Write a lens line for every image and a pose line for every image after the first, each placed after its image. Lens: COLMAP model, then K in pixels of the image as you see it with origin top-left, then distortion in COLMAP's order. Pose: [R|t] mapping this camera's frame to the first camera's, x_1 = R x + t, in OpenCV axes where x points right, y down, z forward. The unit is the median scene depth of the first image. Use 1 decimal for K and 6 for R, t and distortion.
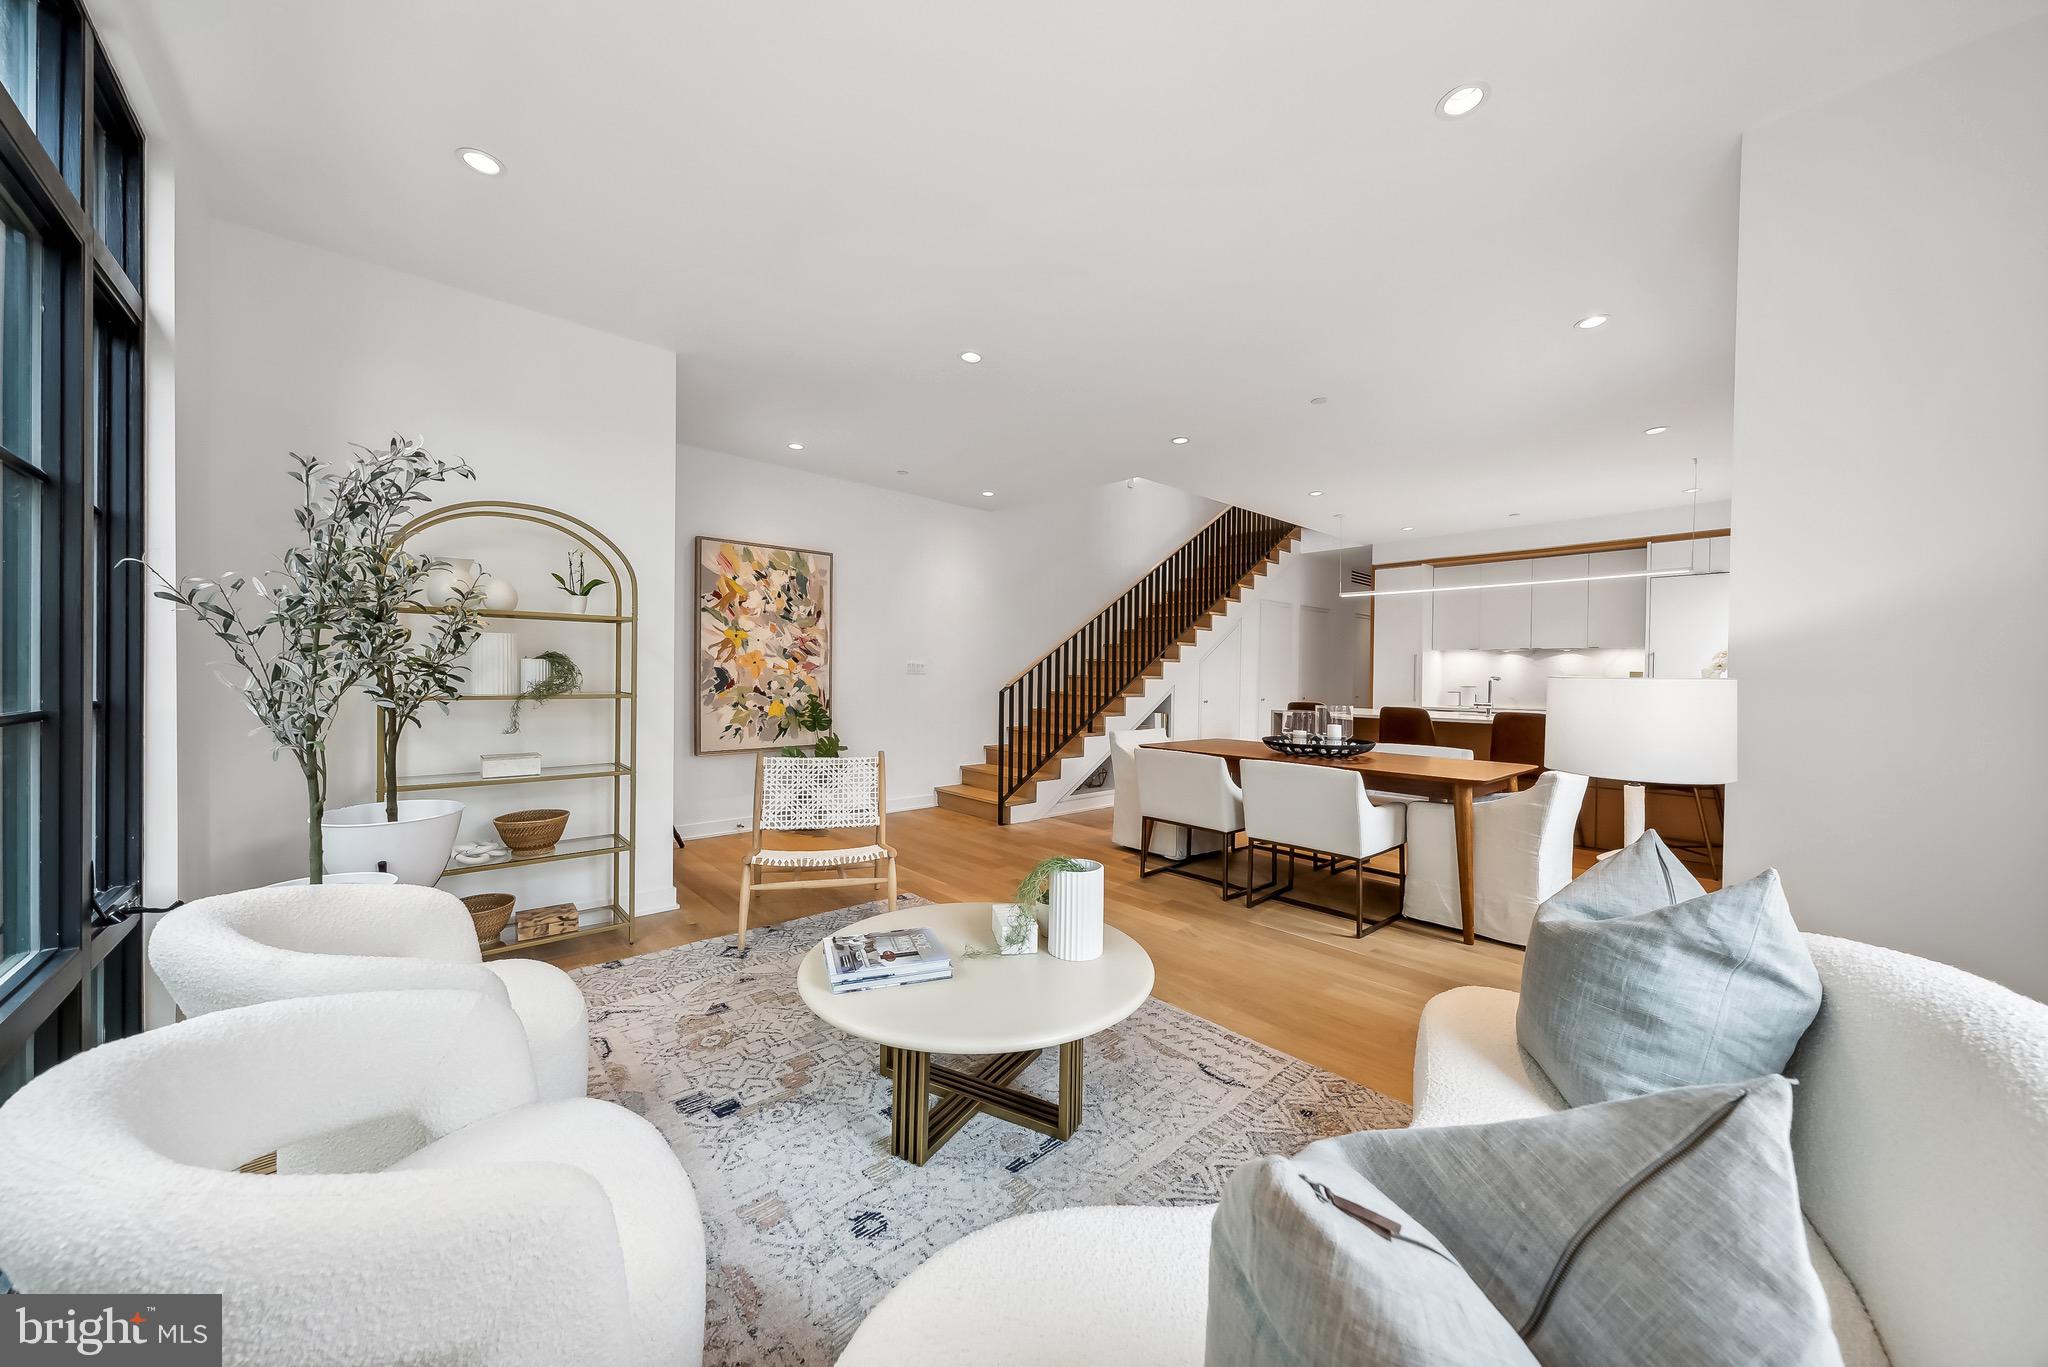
lens RADIAL K [[715.0, 0, 1016.6], [0, 715.0, 682.8], [0, 0, 1]] dist [-0.001321, -0.000062]
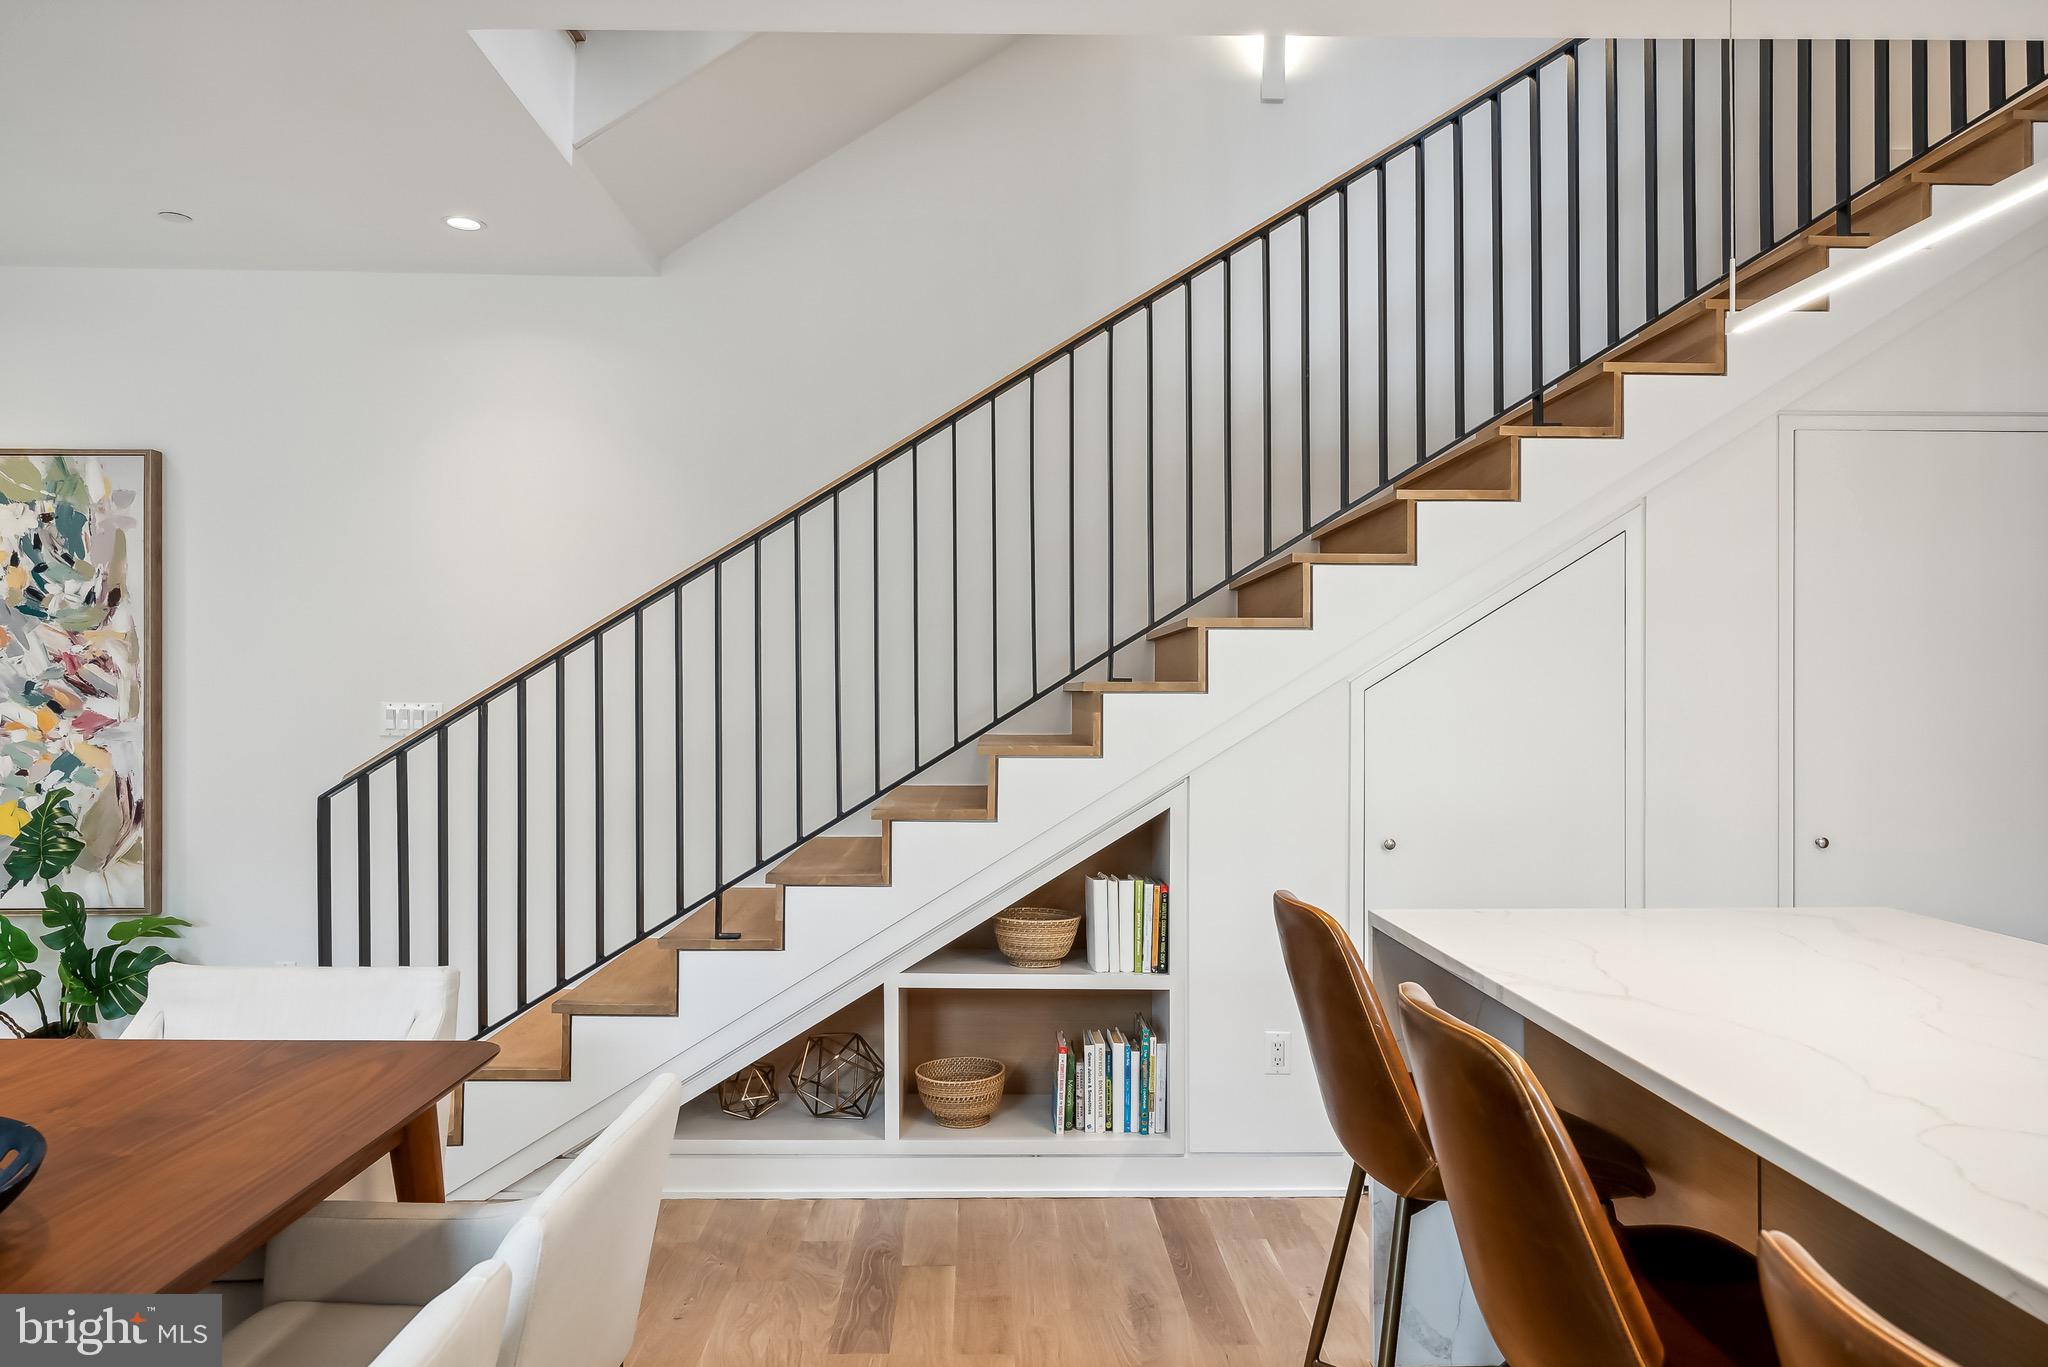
lens RADIAL K [[1403.1, 0, 1017.9], [0, 1403.1, 683.7], [0, 0, 1]] dist [0.004010, -0.002921]
pose [[0.756508, -0.013213, -0.653851, 0.693228], [-0.001007, 0.999771, -0.021368, -0.029294], [0.653983, 0.016824, 0.756322, 0.754386]]
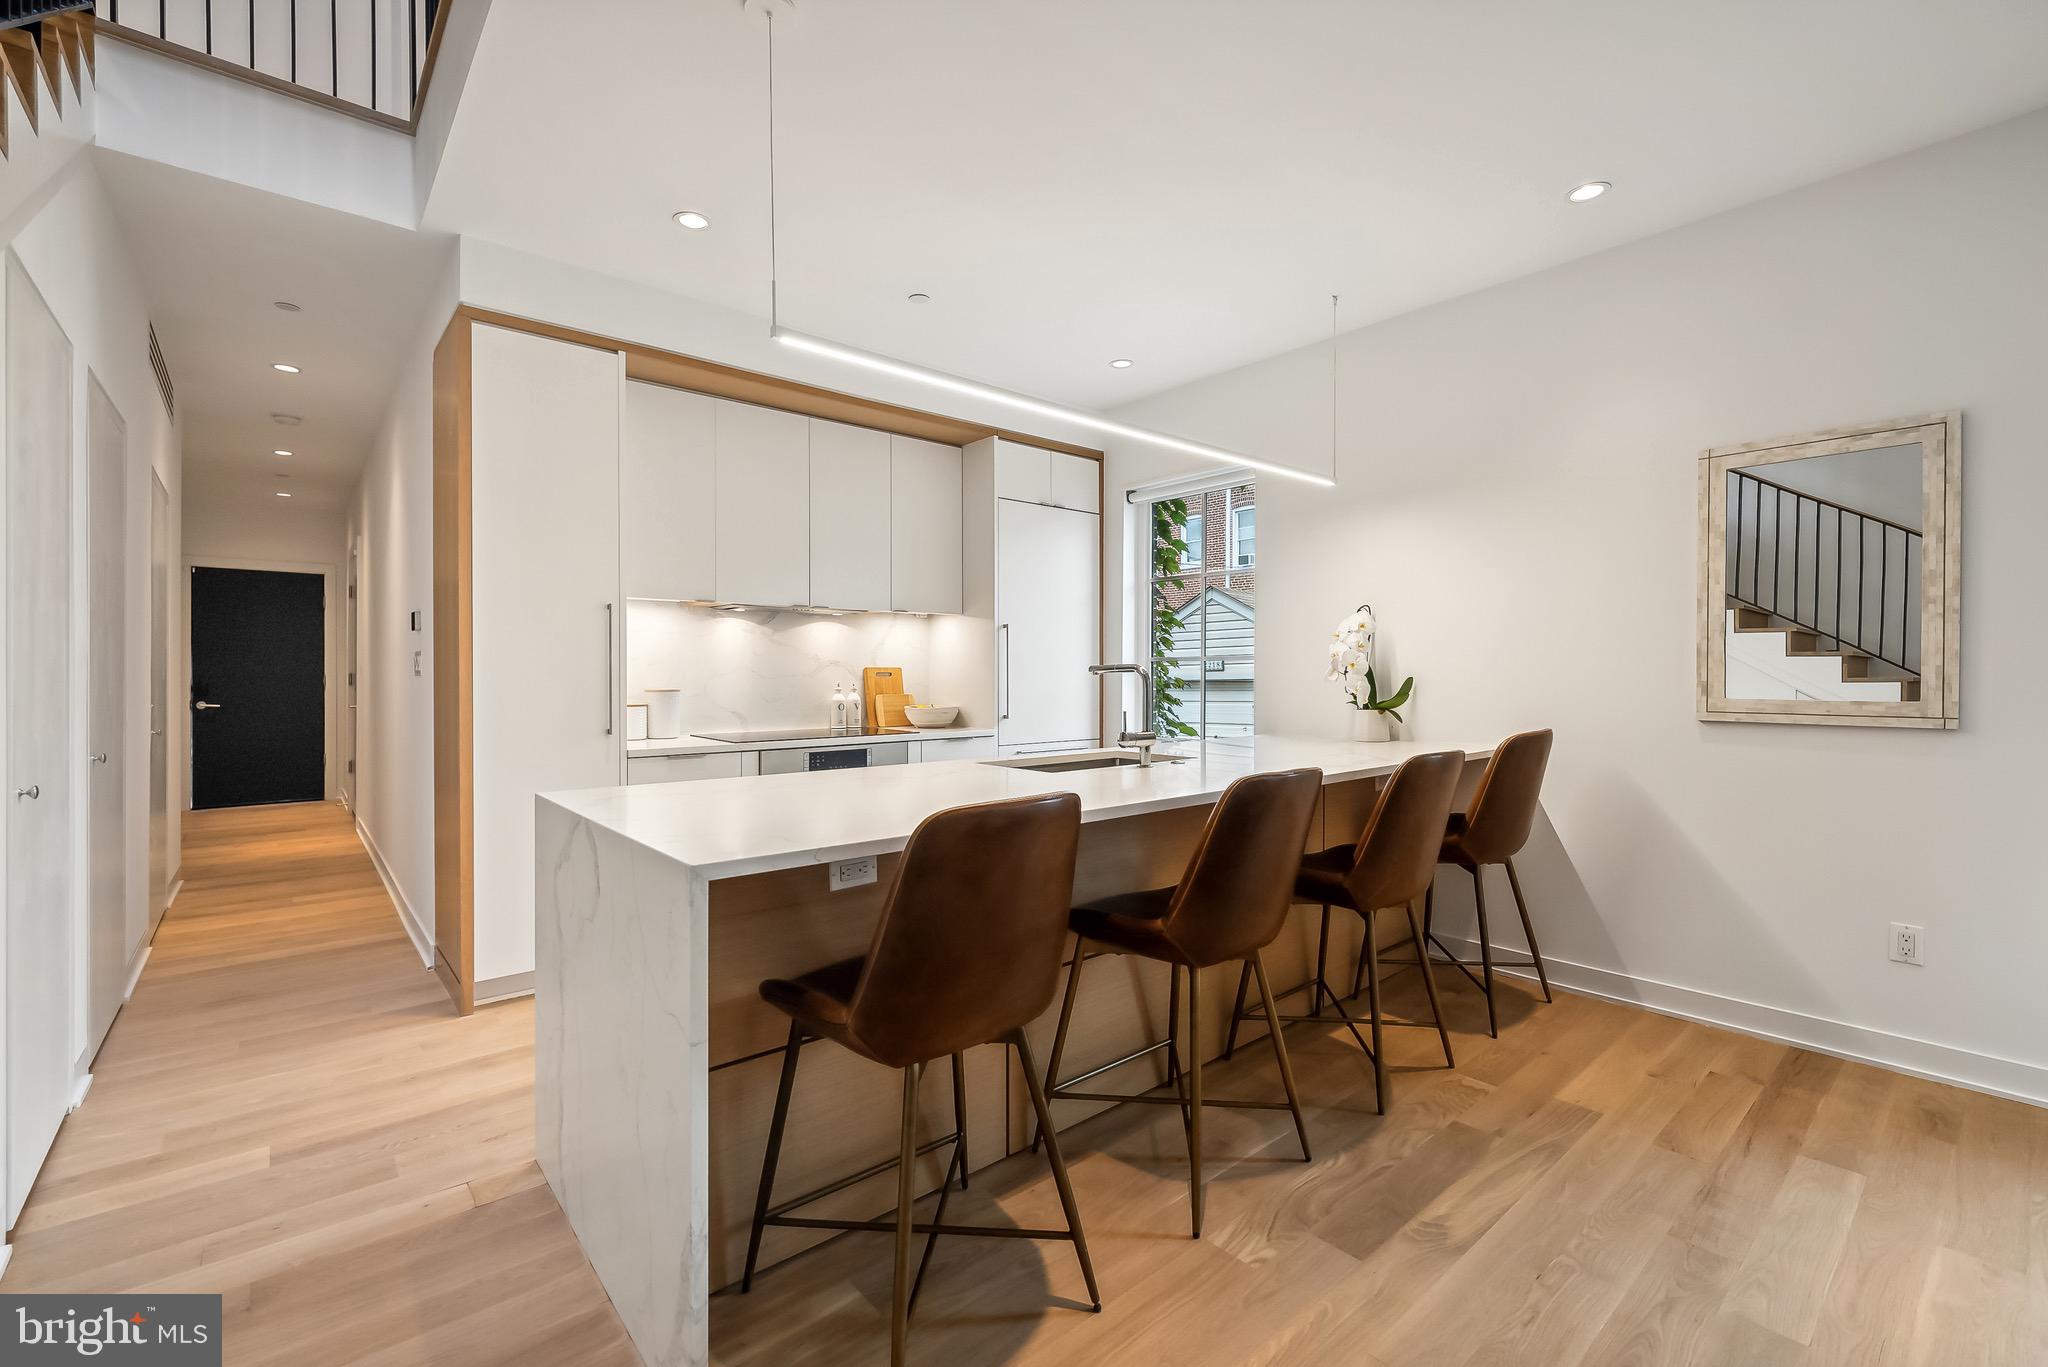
lens RADIAL K [[876.9, 0, 1018.9], [0, 876.9, 681.0], [0, 0, 1]] dist [0.002558, -0.001314]
pose [[0.024679, -0.019403, 0.999507, 0.188571], [0.013075, 0.999732, 0.019085, -0.010703], [-0.999610, 0.012598, 0.024926, 1.137802]]
